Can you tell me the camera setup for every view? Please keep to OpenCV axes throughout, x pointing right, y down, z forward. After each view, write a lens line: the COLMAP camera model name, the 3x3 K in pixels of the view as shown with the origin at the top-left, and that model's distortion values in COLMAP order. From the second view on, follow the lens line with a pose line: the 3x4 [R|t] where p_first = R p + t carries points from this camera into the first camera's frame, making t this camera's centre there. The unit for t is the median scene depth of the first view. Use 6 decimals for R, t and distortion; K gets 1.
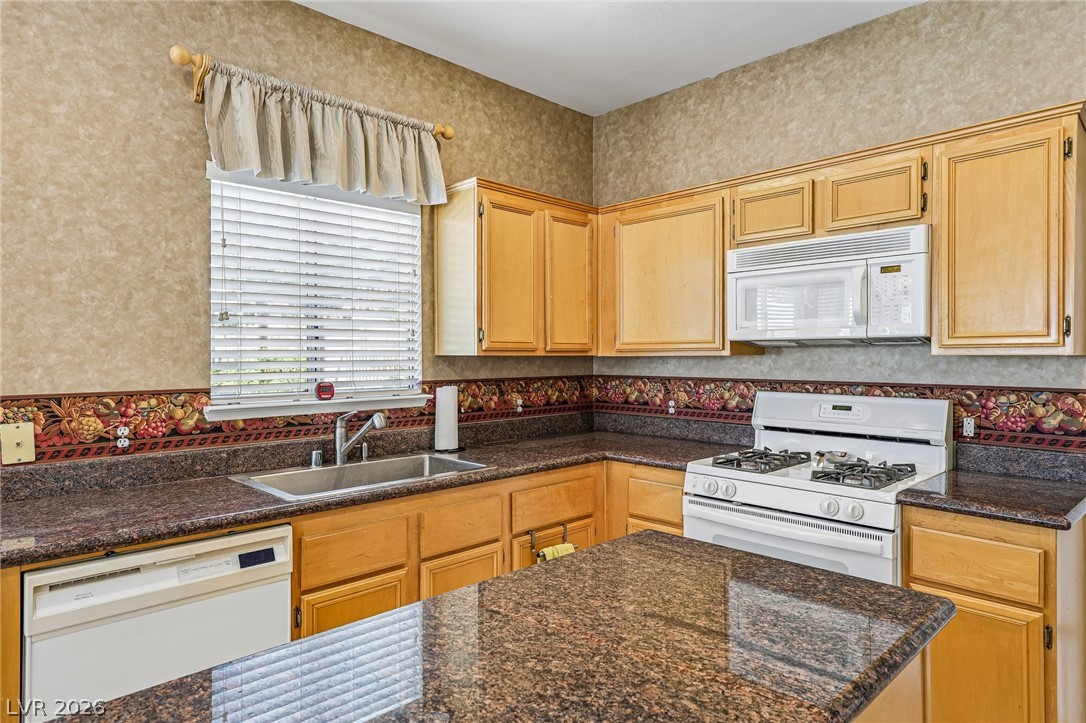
lens RADIAL K [[640.9, 0, 543.0], [0, 640.9, 361.5], [0, 0, 1]] dist [0.012971, 0.001183]
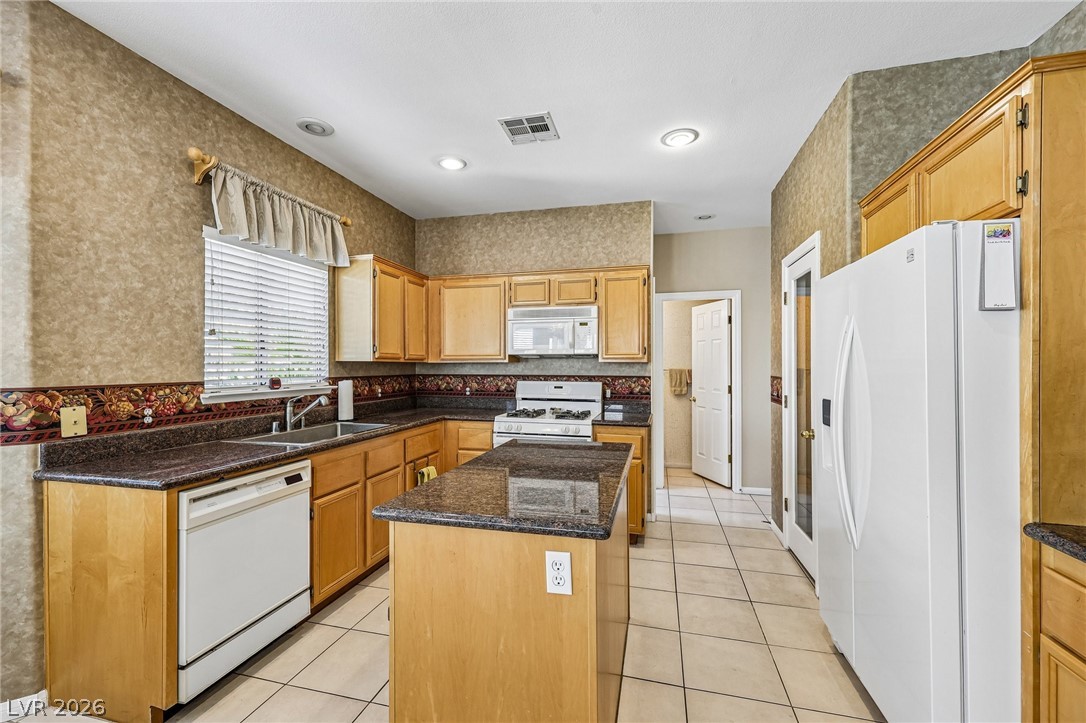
lens RADIAL K [[445.4, 0, 544.4], [0, 445.4, 369.4], [0, 0, 1]] dist [0.008576, -0.000041]
pose [[0.854713, -0.001279, 0.519100, -0.366542], [0.002299, 0.999996, -0.001320, 0.016637], [-0.519096, 0.002322, 0.854713, -0.250001]]
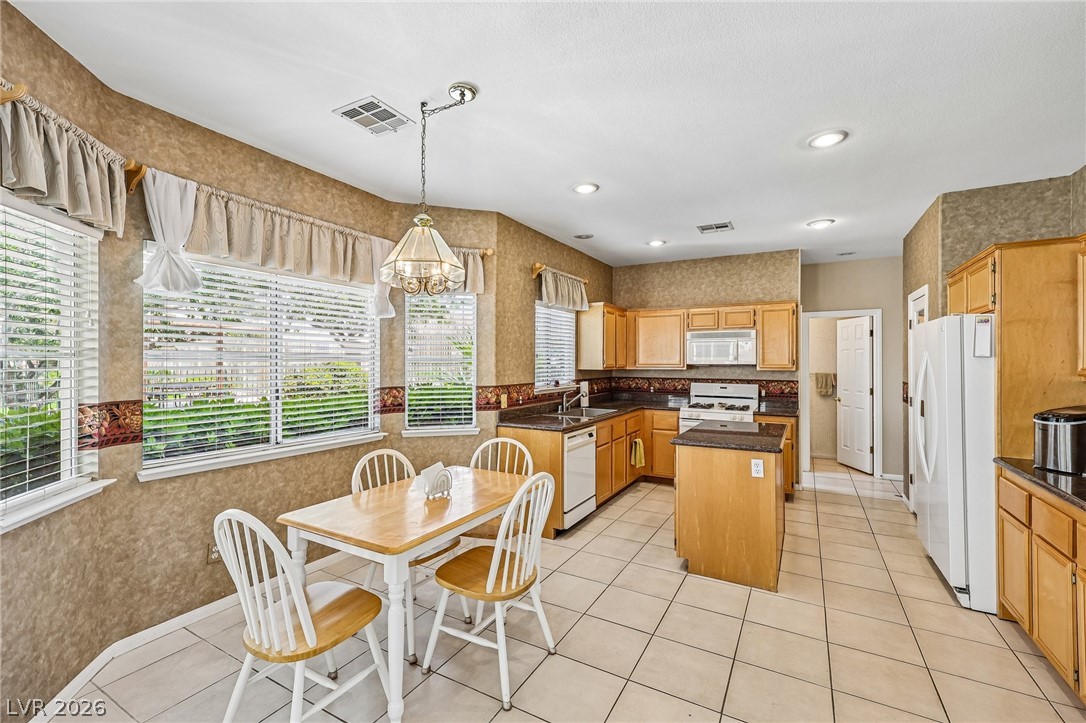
lens RADIAL K [[462.0, 0, 546.3], [0, 462.0, 363.3], [0, 0, 1]] dist [0.009176, 0.000239]
pose [[0.959216, 0.003344, 0.282655, -0.974321], [-0.001555, 0.999977, -0.006555, -0.026047], [-0.282671, 0.005849, 0.959199, -0.847462]]
